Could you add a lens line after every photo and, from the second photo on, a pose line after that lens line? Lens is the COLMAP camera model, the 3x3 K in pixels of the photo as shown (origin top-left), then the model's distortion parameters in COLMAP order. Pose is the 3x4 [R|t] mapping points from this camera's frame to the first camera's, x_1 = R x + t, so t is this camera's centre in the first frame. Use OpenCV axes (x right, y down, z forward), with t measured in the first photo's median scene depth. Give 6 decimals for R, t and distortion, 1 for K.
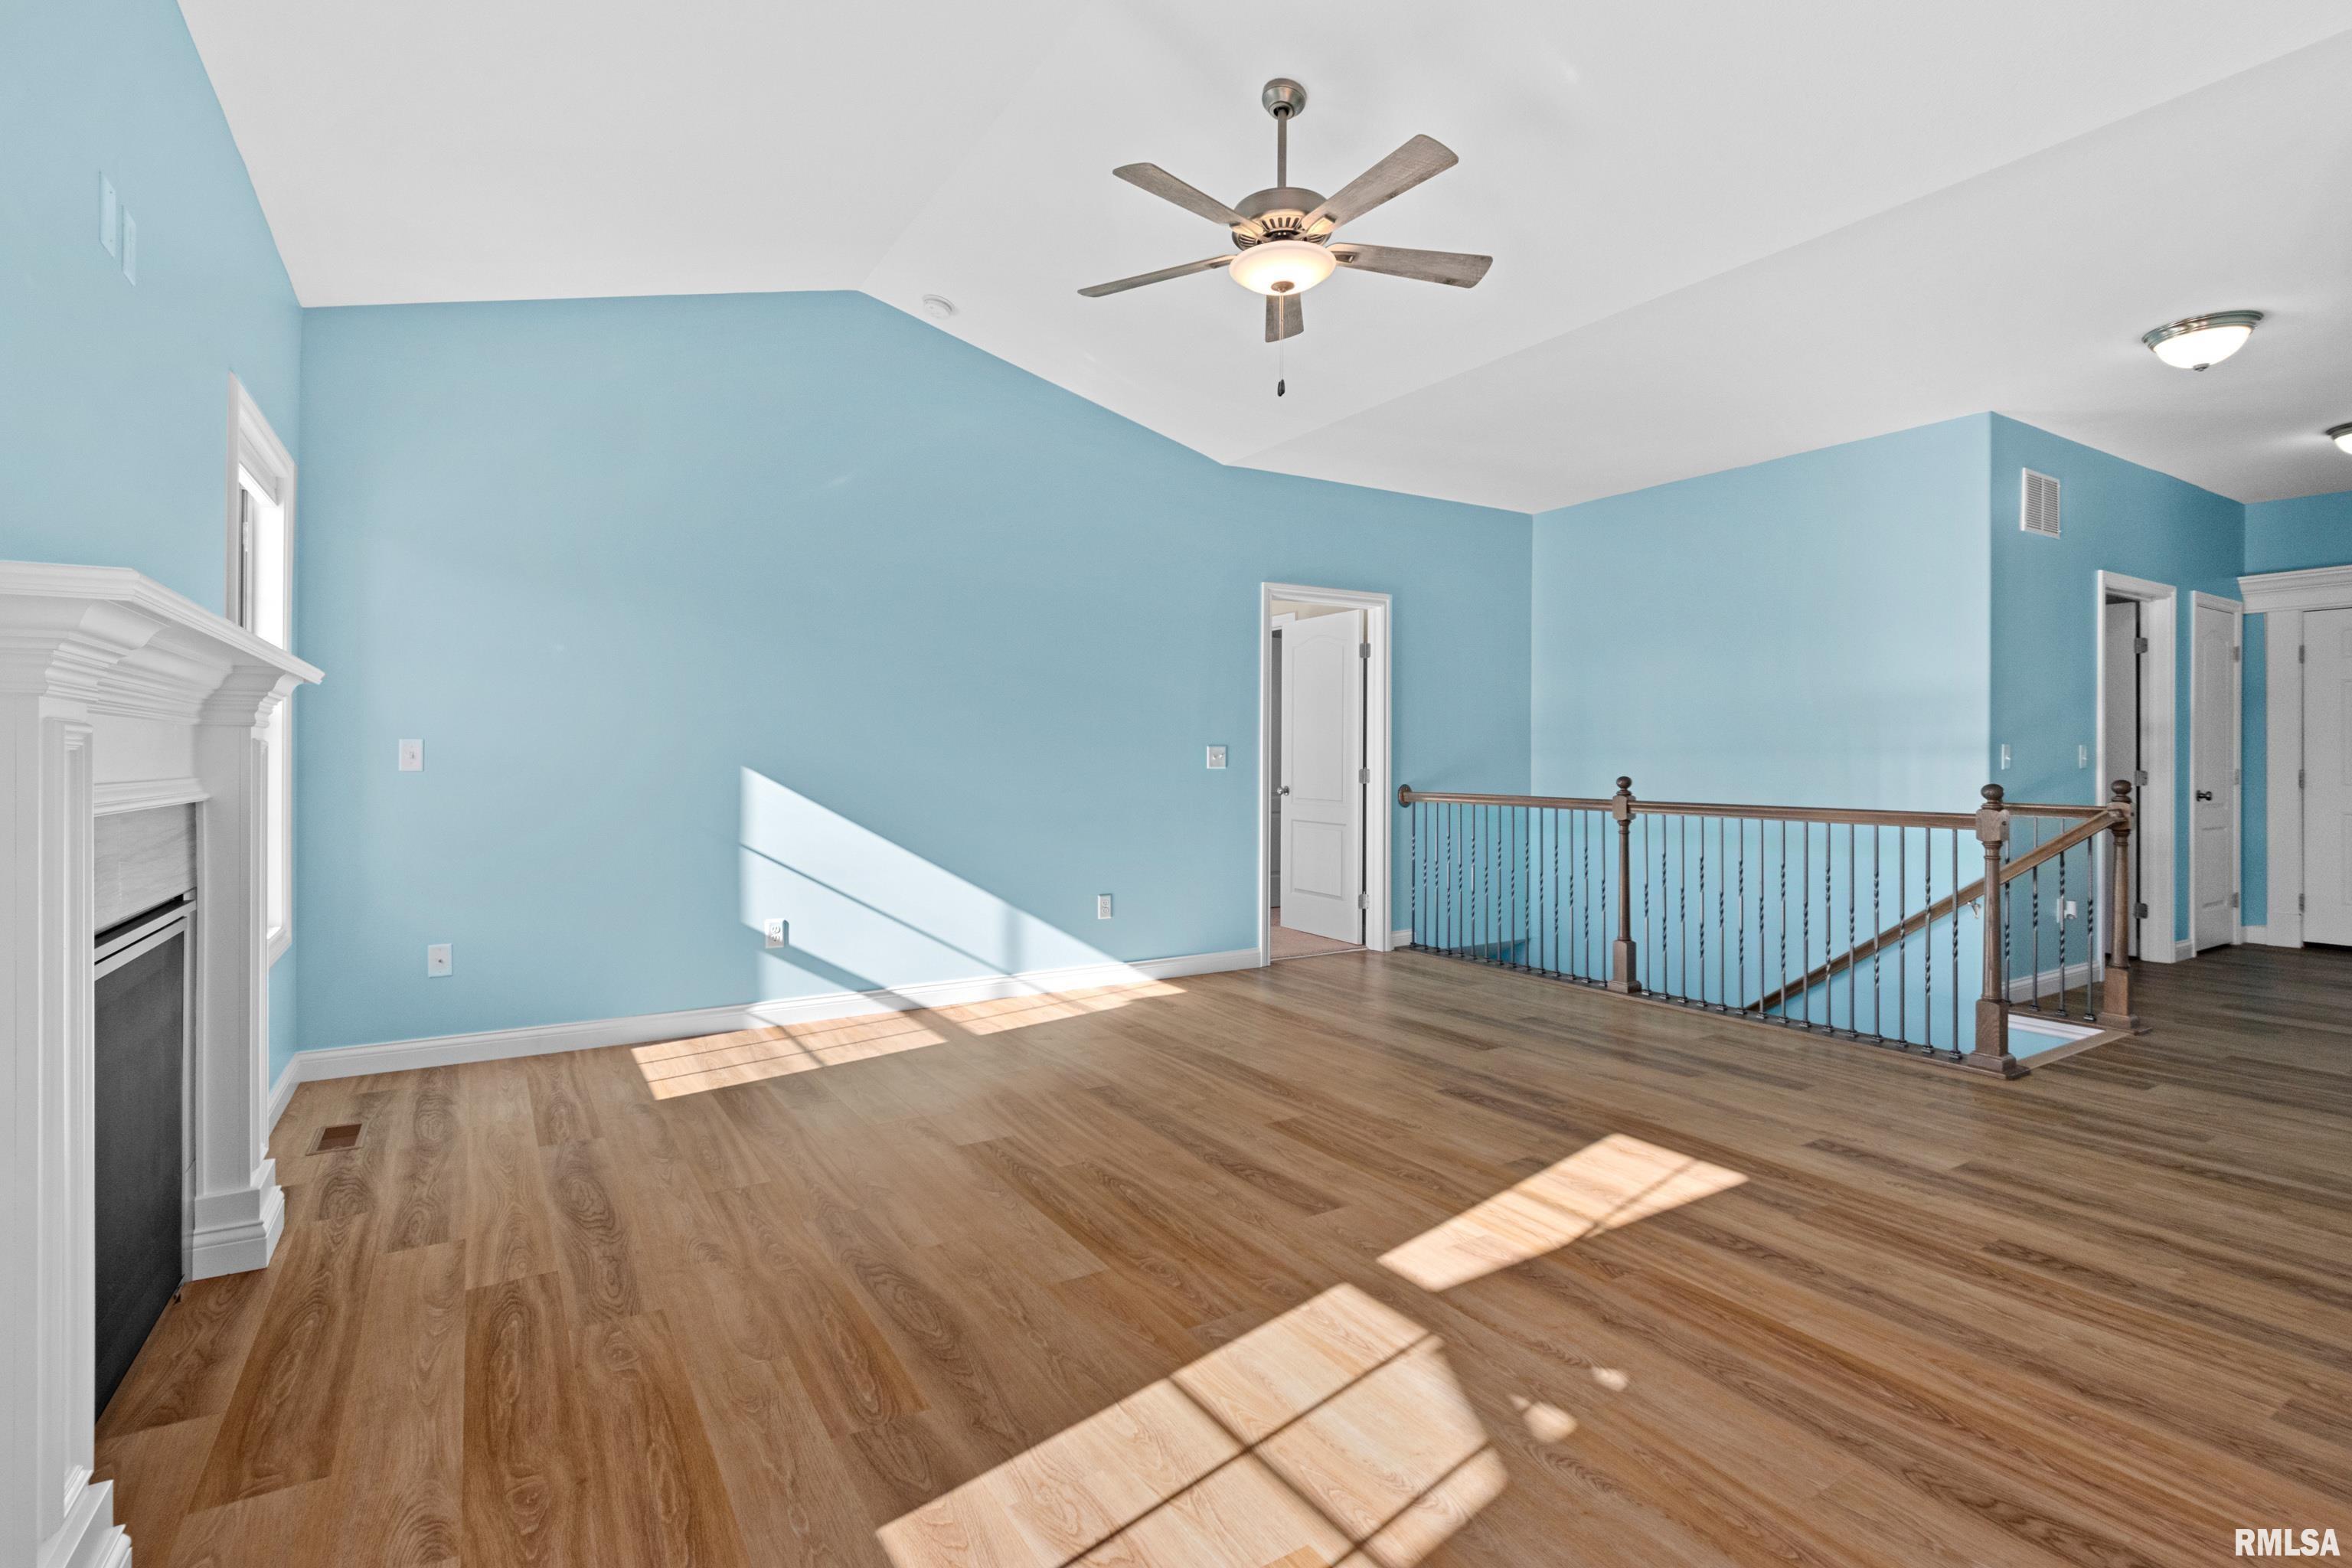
lens RADIAL K [[1101.2, 0, 1154.6], [0, 1101.2, 755.2], [0, 0, 1]] dist [-0.004302, -0.000773]
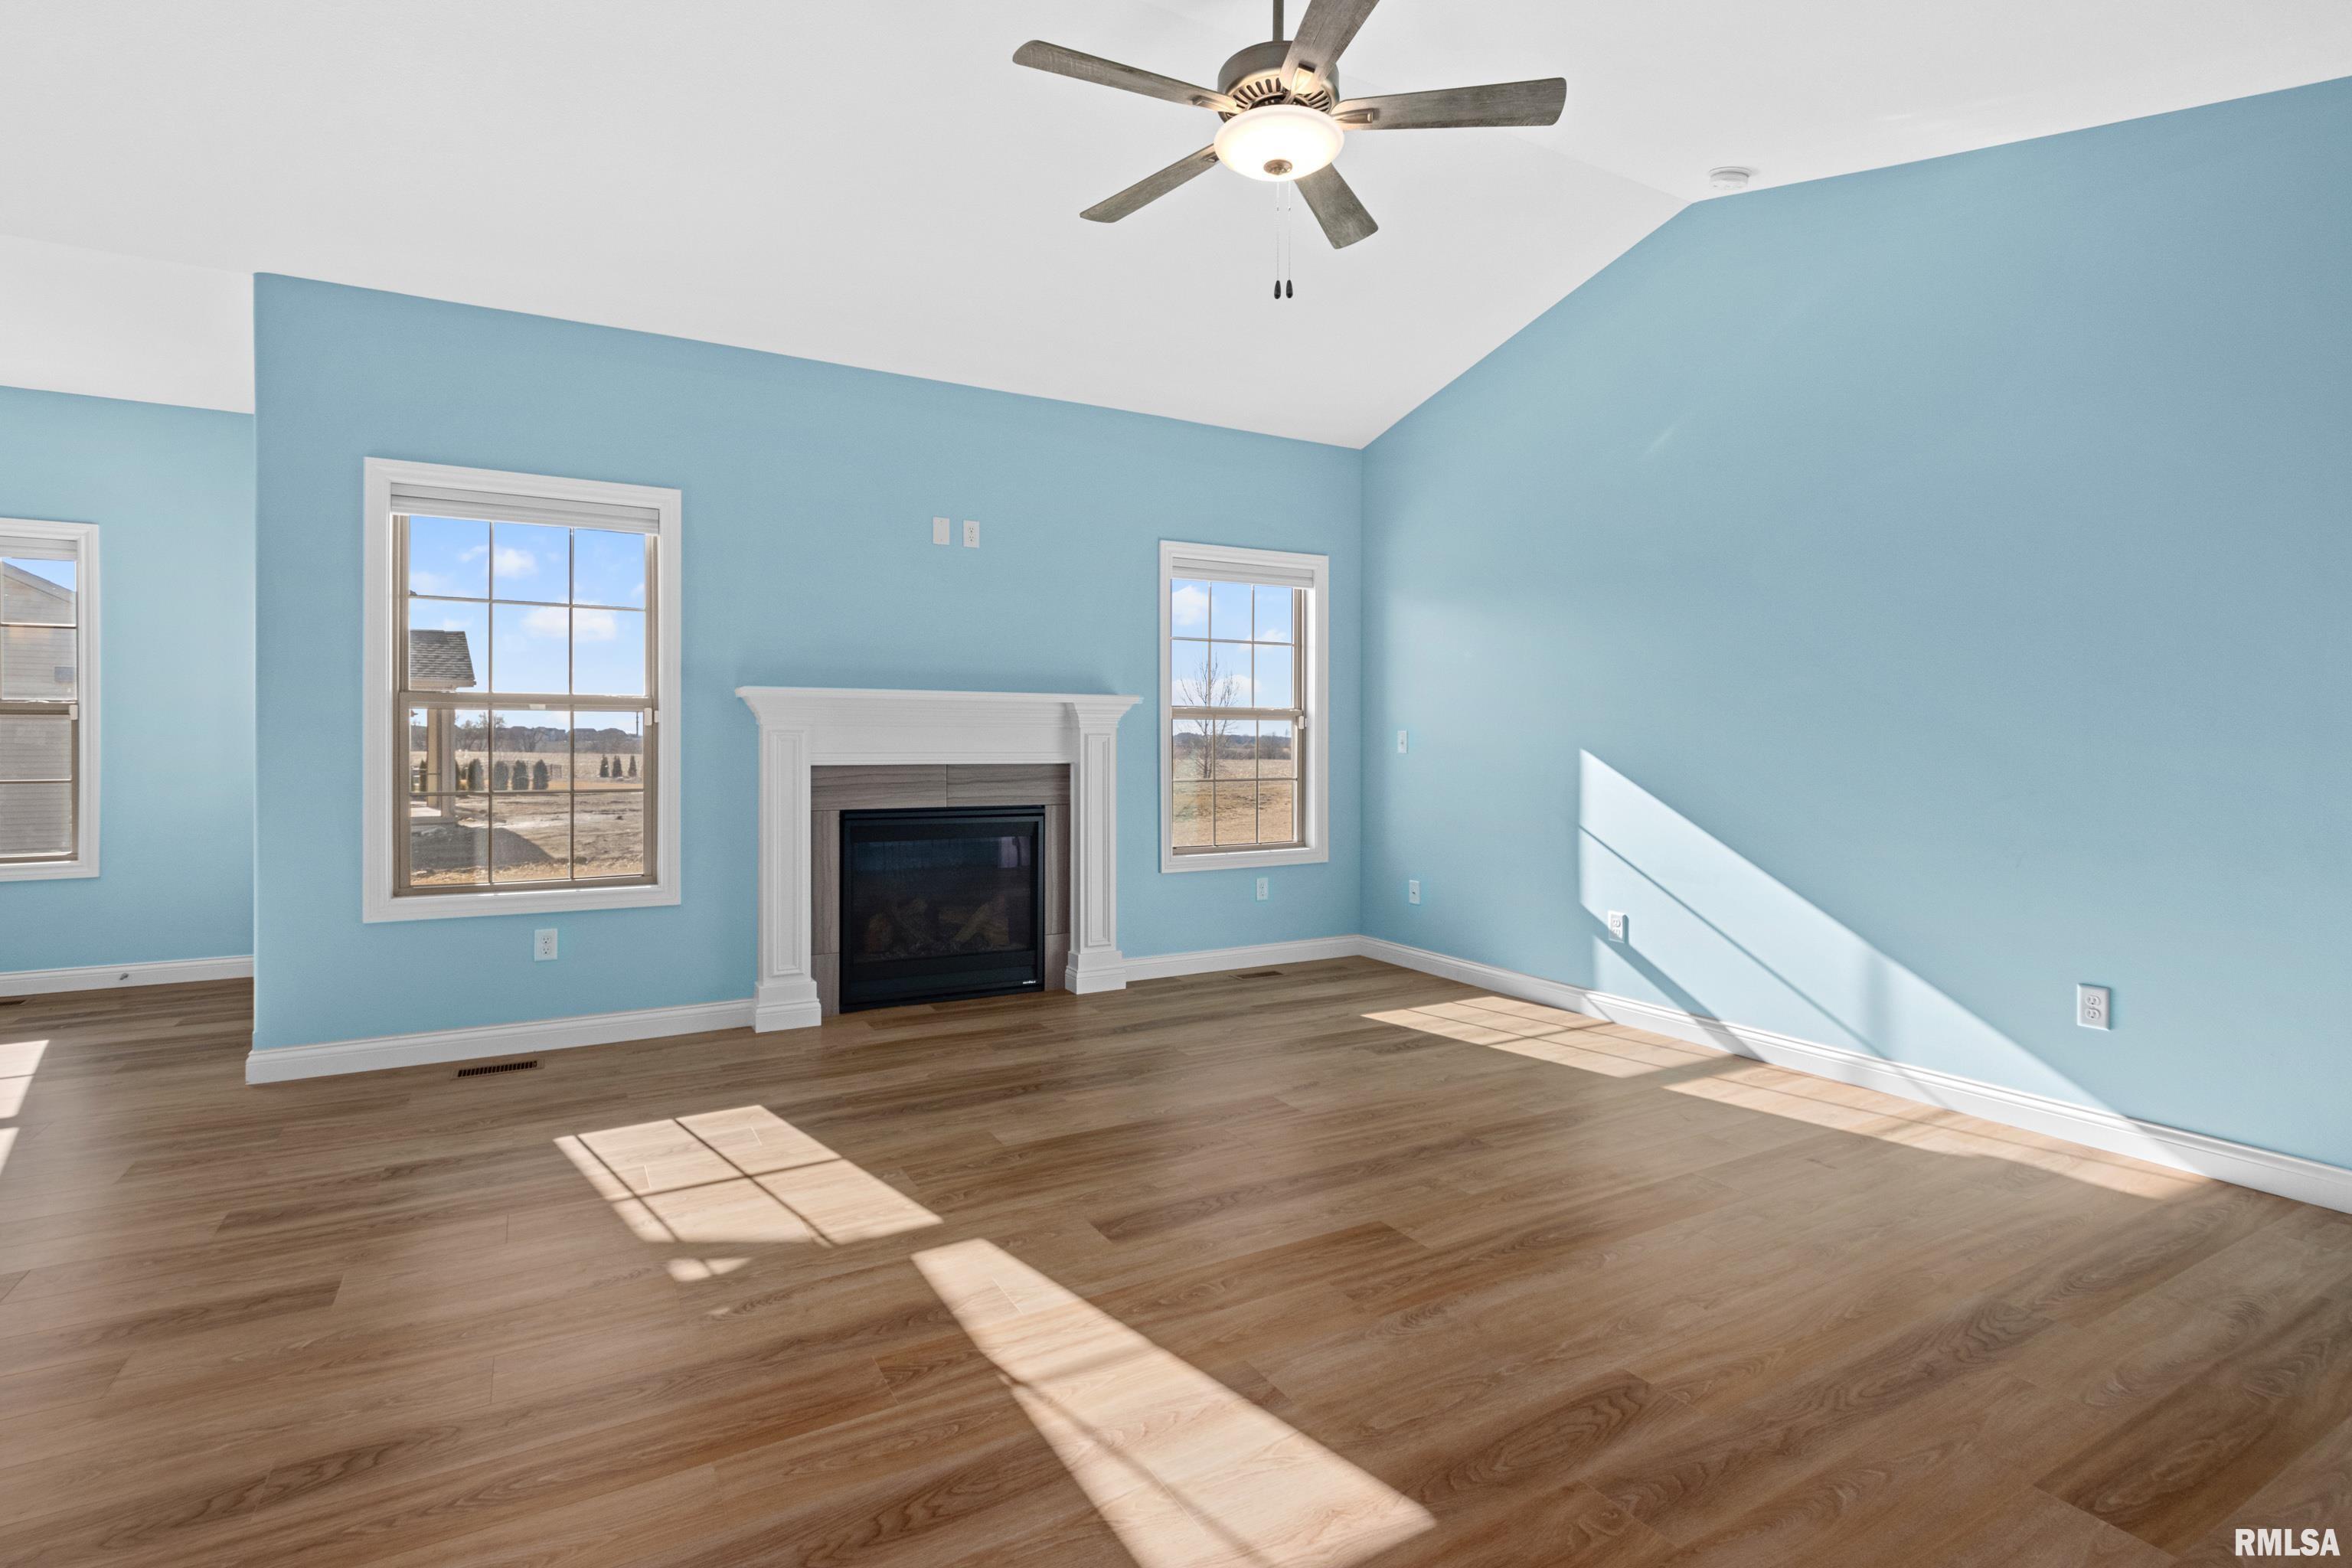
lens RADIAL K [[1116.1, 0, 1177.1], [0, 1116.1, 735.6], [0, 0, 1]] dist [0.016642, -0.000087]
pose [[-0.025497, -0.008964, -0.999635, 1.065457], [-0.001577, 0.999959, -0.008926, 0.005979], [0.999674, 0.001349, -0.025510, 1.045412]]
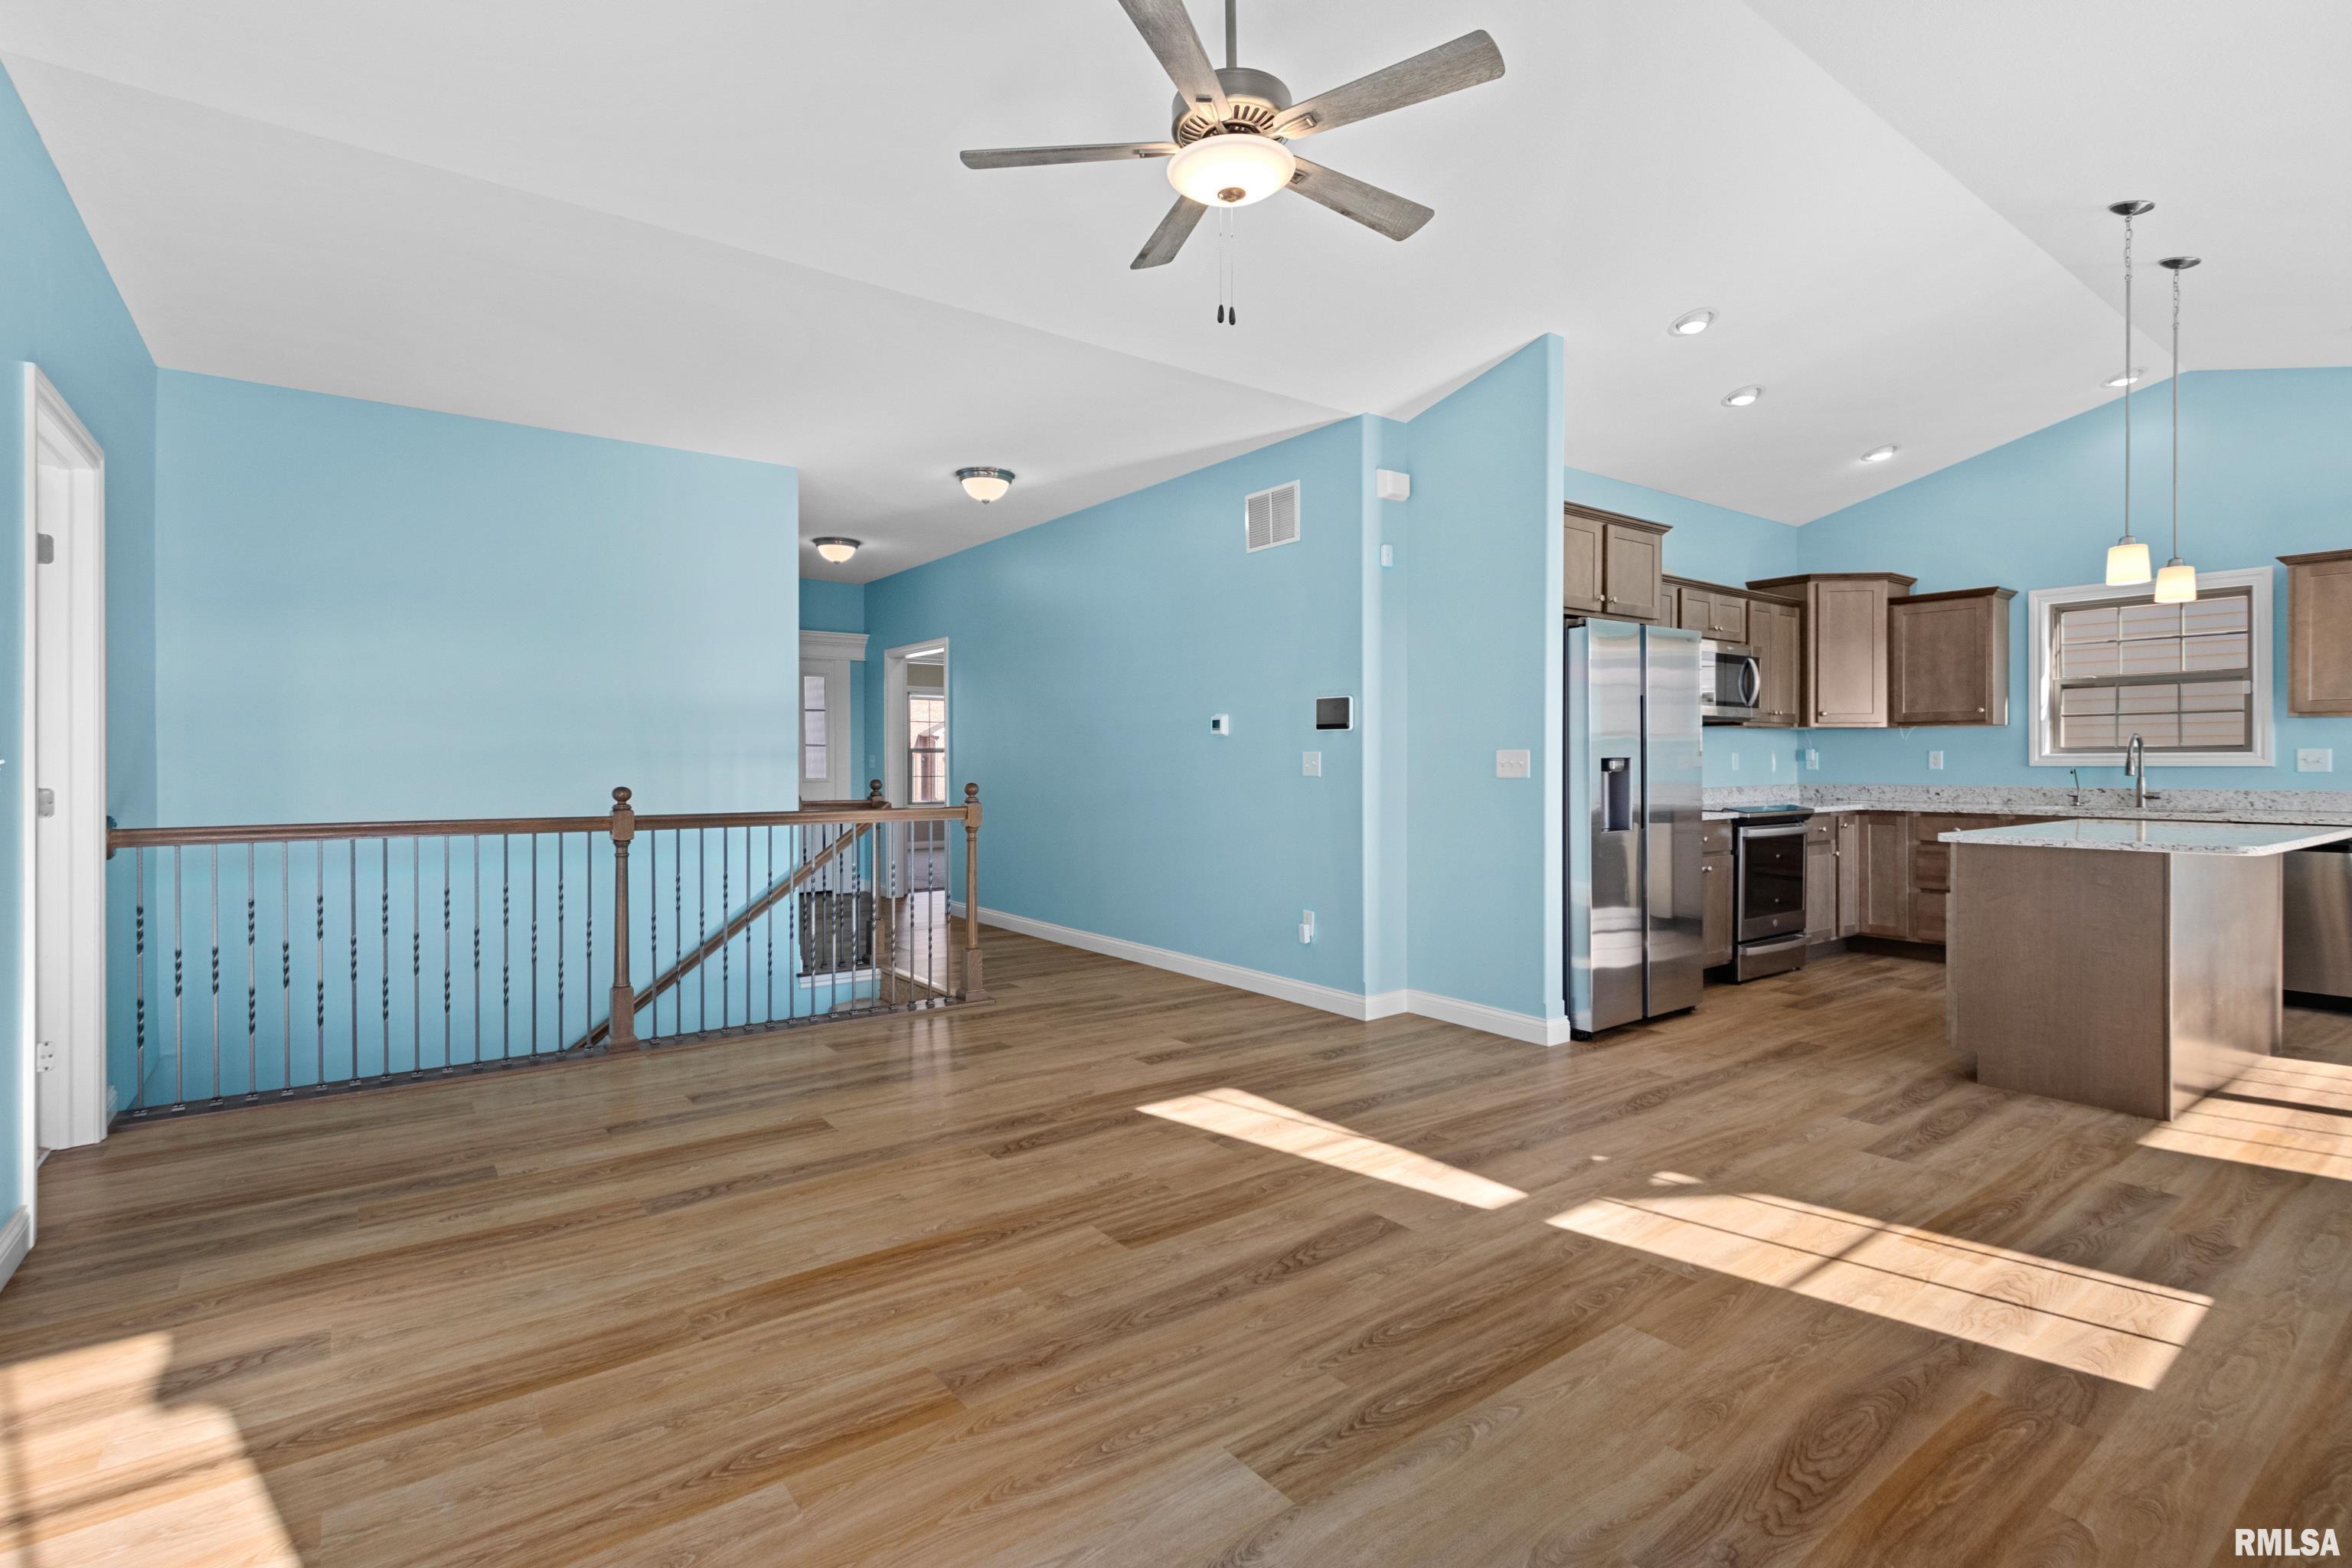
lens RADIAL K [[1101.2, 0, 1154.6], [0, 1101.2, 755.2], [0, 0, 1]] dist [-0.004302, -0.000773]
pose [[-0.079779, 0.002710, 0.996809, -0.786081], [0.000339, 0.999996, -0.002692, -0.003817], [-0.996812, 0.000123, -0.079780, 1.244139]]
